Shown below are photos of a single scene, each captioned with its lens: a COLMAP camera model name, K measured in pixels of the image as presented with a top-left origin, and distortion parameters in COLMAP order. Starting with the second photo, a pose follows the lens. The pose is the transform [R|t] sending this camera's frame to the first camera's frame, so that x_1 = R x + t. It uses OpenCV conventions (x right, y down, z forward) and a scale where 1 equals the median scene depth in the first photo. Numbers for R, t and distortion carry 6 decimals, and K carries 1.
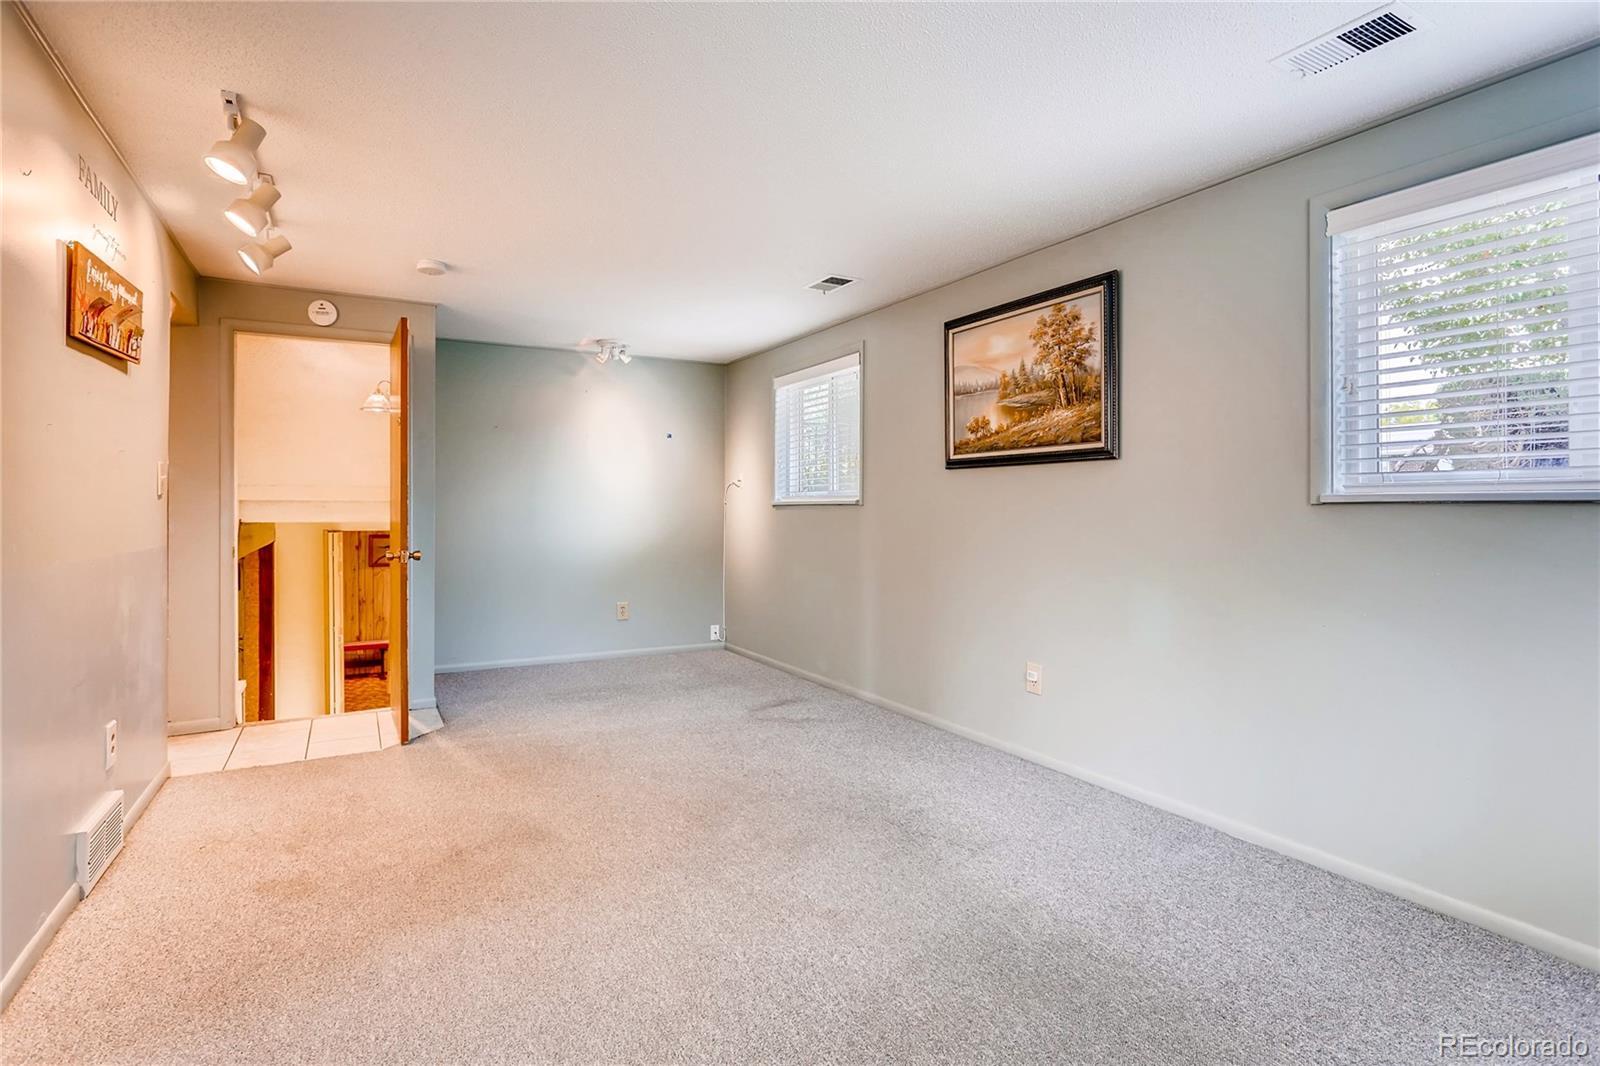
lens RADIAL K [[817.9, 0, 799.9], [0, 817.9, 524.5], [0, 0, 1]] dist [-0.000046, 0.000050]
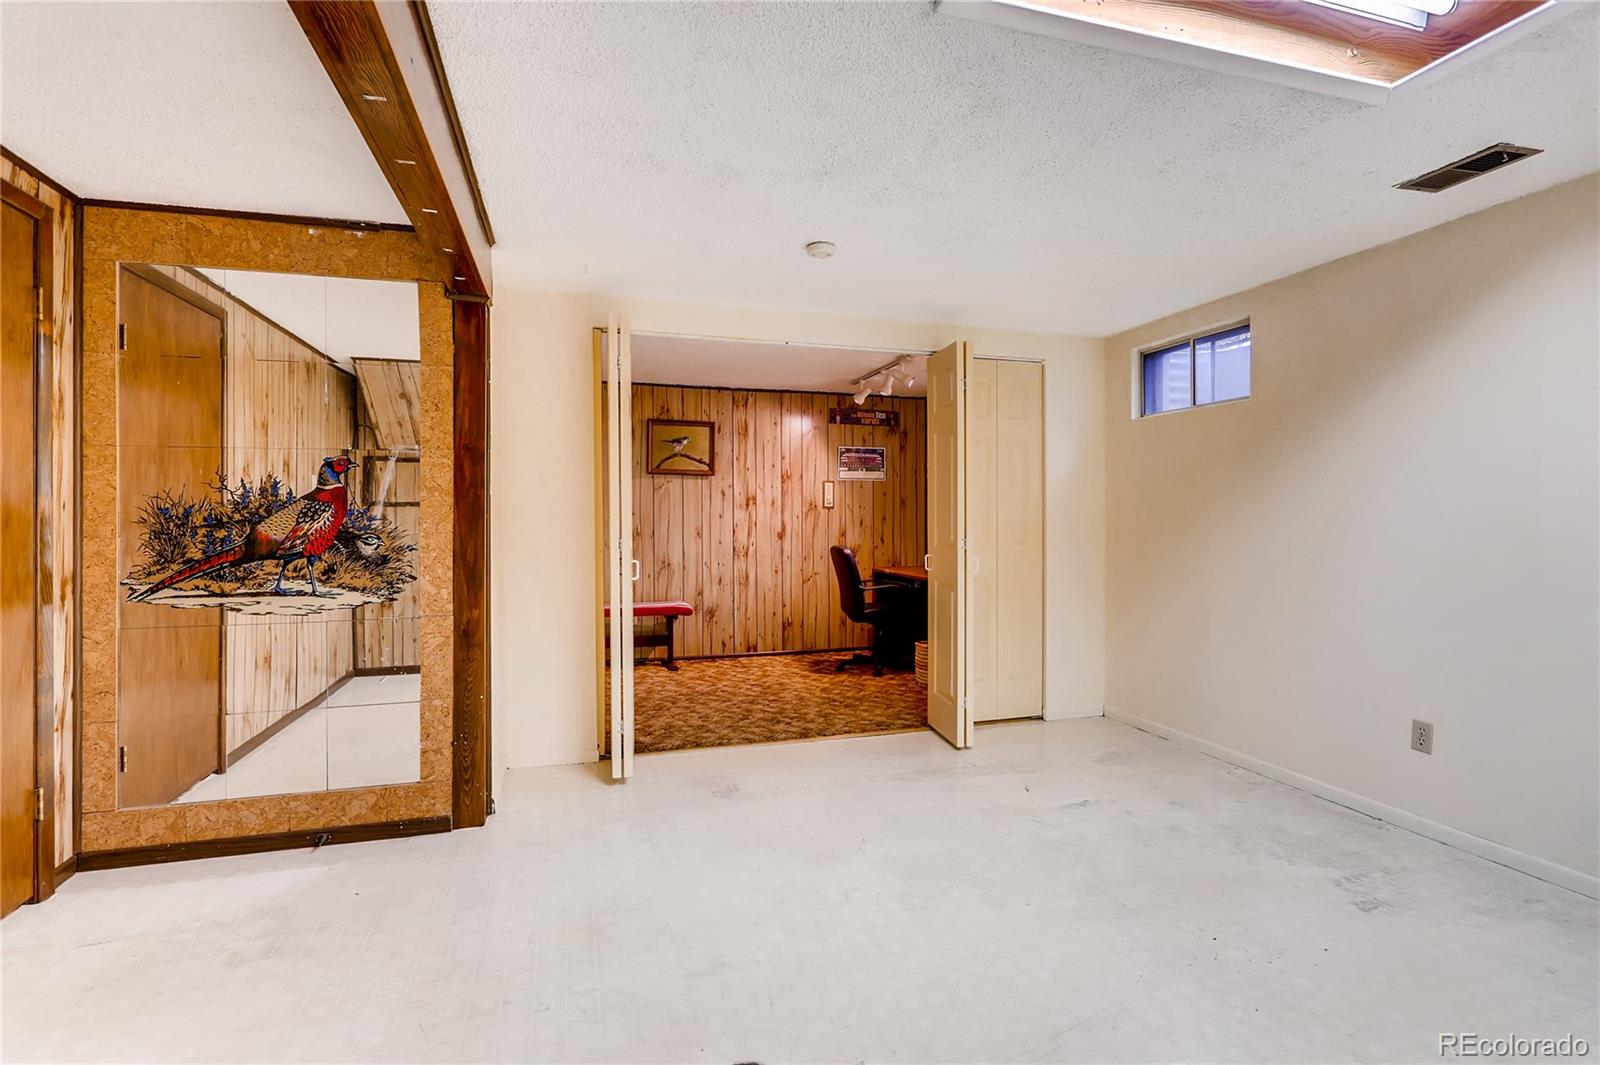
lens RADIAL K [[761.0, 0, 798.8], [0, 761.0, 531.2], [0, 0, 1]] dist [-0.010190, 0.004014]
pose [[0.978600, 0.002162, -0.205760, -0.316874], [-0.004059, 0.999953, -0.008799, 0.098082], [0.205732, 0.009446, 0.978563, 0.505761]]
